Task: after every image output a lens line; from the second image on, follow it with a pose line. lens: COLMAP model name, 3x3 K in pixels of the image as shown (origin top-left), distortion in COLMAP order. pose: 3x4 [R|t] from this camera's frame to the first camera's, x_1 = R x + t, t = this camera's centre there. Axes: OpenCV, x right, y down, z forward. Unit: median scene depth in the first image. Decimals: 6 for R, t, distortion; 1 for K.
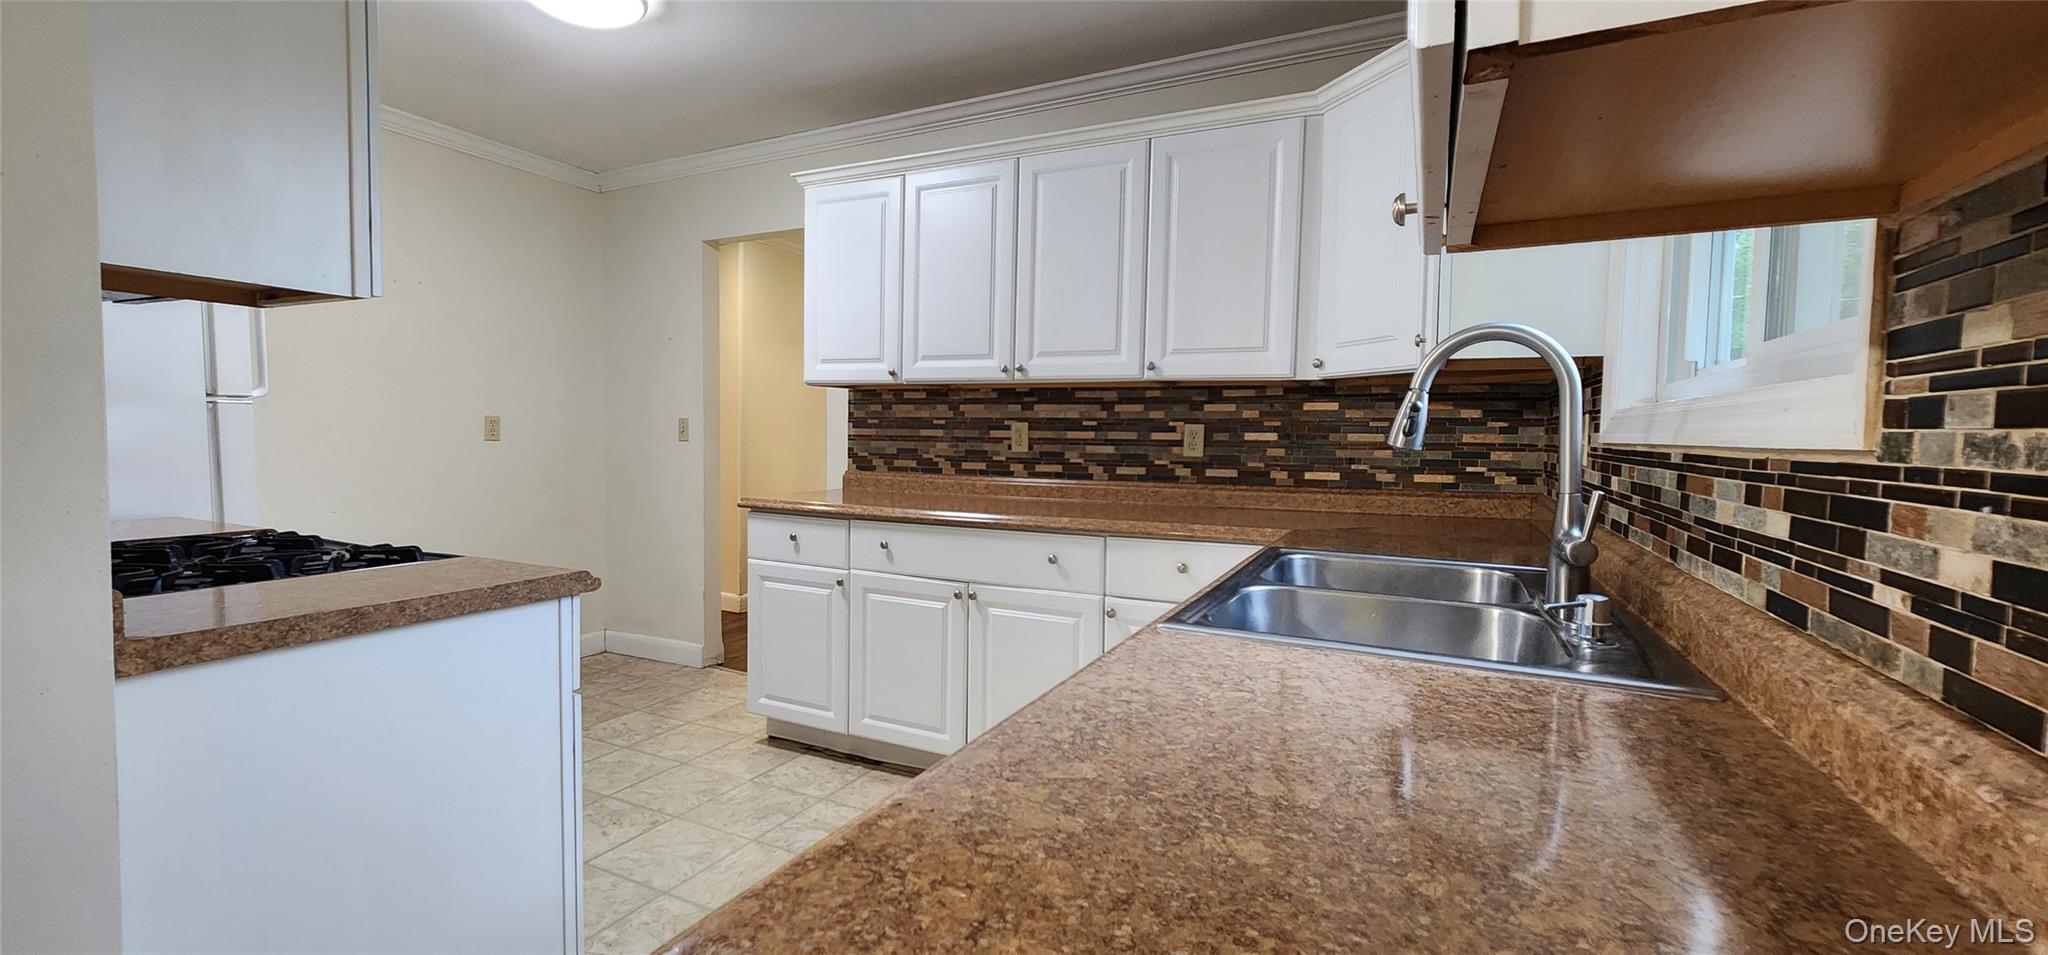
lens RADIAL K [[841.9, 0, 991.3], [0, 841.9, 477.3], [0, 0, 1]] dist [-0.002696, -0.000918]
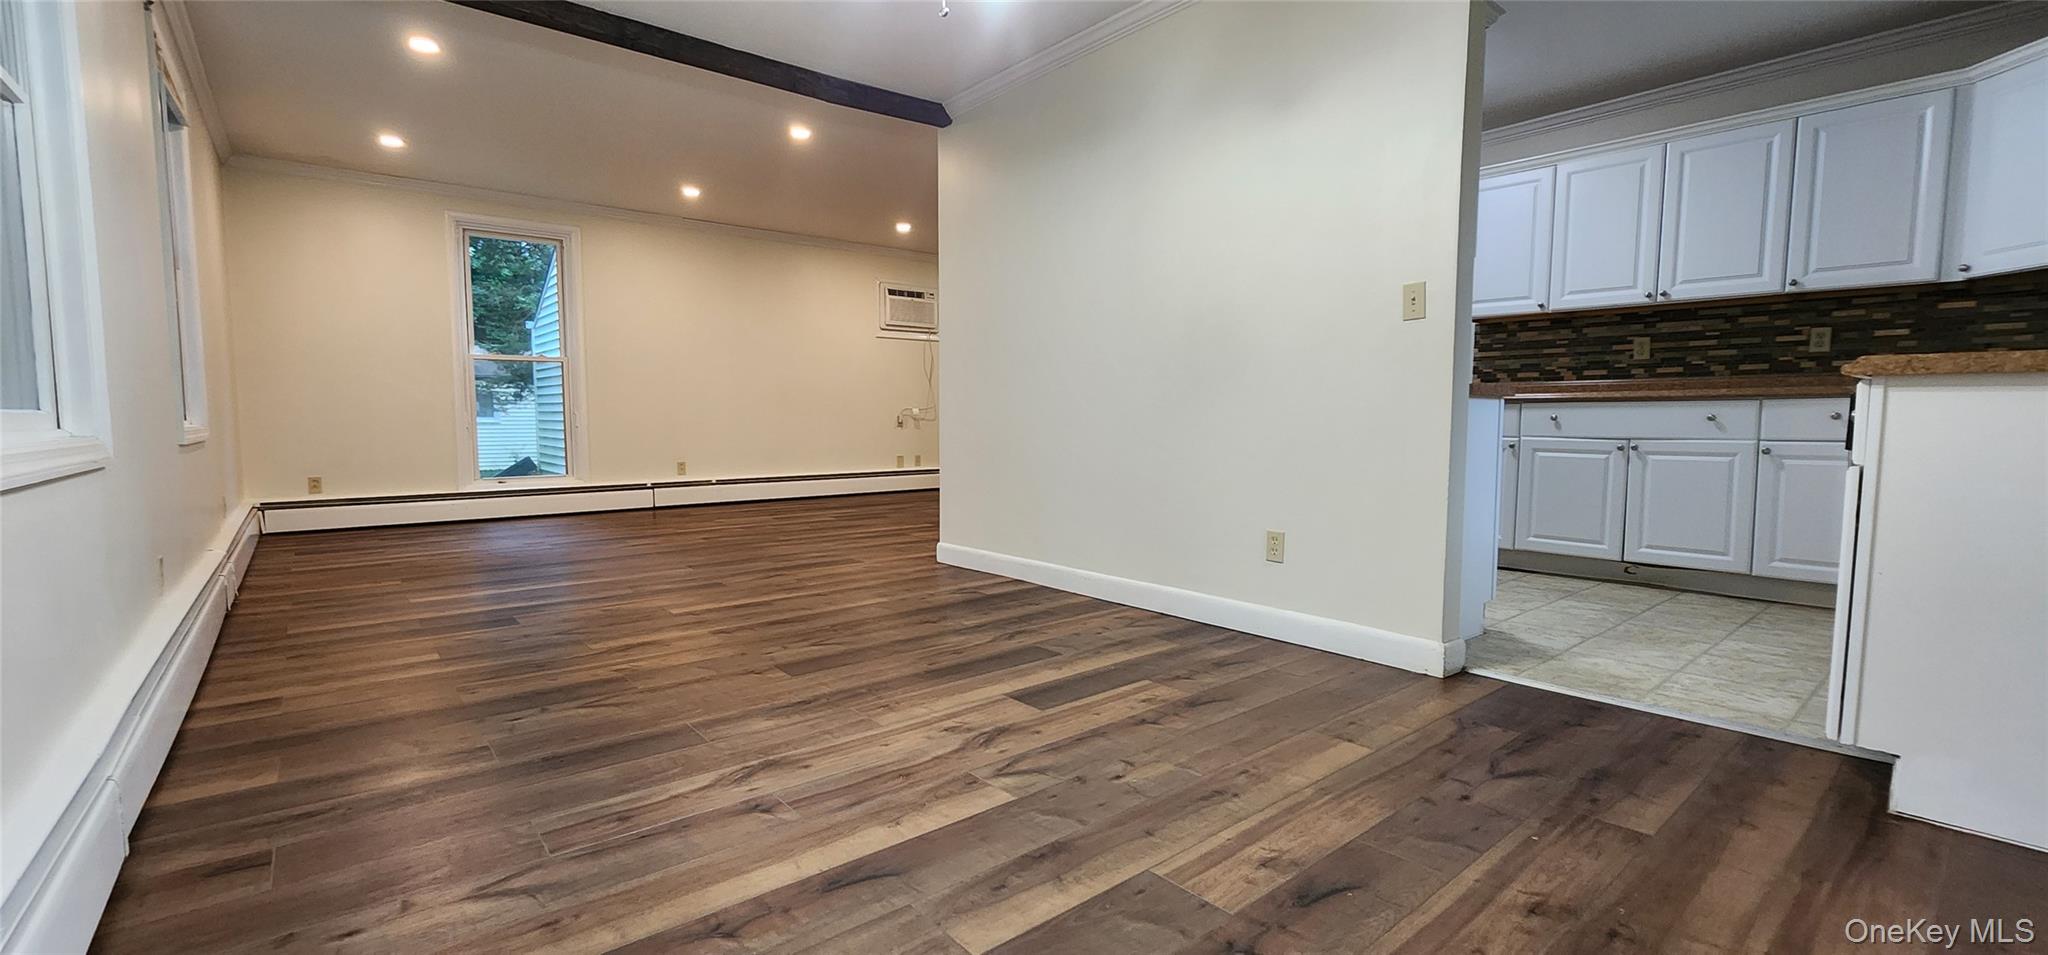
lens RADIAL K [[841.9, 0, 991.3], [0, 841.9, 477.3], [0, 0, 1]] dist [-0.002696, -0.000918]
pose [[0.914315, 0.013422, -0.404782, -0.404010], [-0.005701, 0.999778, 0.020274, 0.149572], [0.404964, -0.016229, 0.914188, -0.714624]]
